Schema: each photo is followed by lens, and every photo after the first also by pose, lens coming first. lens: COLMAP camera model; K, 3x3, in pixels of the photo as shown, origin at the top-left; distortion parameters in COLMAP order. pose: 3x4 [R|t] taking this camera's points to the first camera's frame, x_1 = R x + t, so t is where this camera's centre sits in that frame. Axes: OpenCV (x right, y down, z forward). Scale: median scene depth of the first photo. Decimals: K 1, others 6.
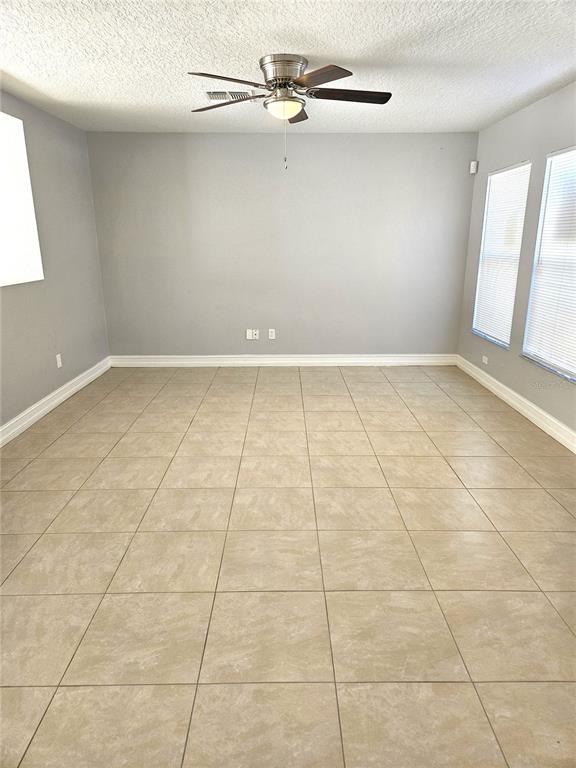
lens RADIAL K [[499.7, 0, 288.0], [0, 499.7, 388.3], [0, 0, 1]] dist [0.045492, -0.035870]
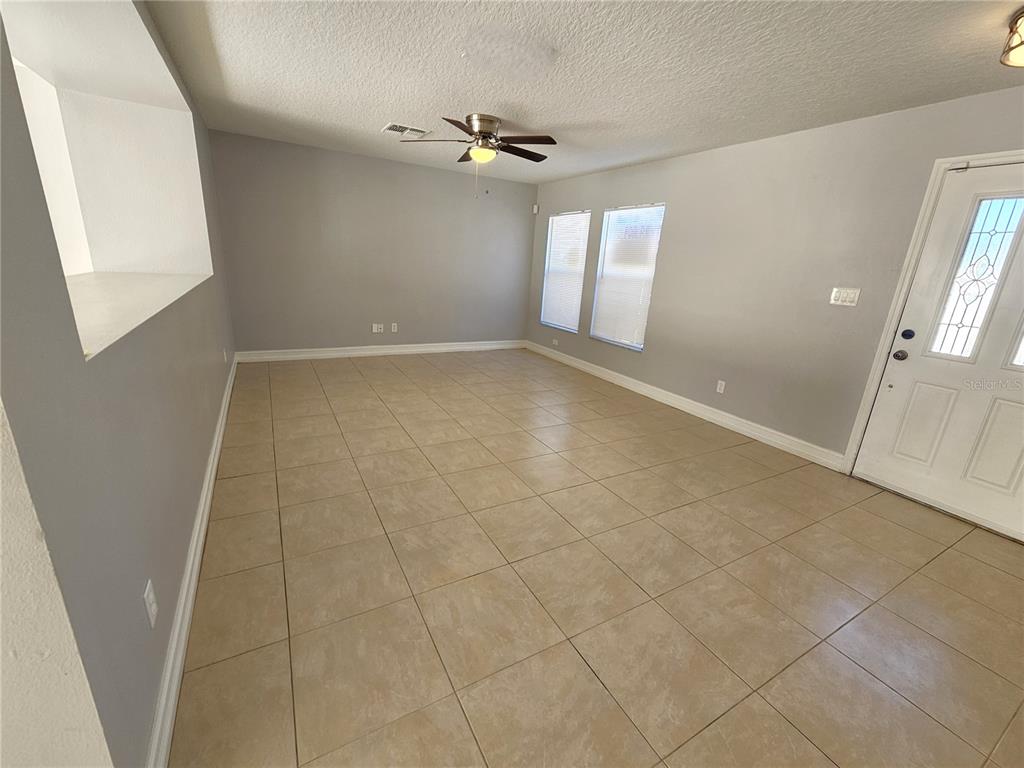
lens RADIAL K [[421.6, 0, 503.2], [0, 421.6, 387.2], [0, 0, 1]] dist [-0.002687, 0.000528]
pose [[0.878739, -0.082150, 0.470180, -0.505722], [0.073365, 0.996618, 0.037015, 0.026600], [-0.471630, 0.001968, 0.881794, -0.016537]]
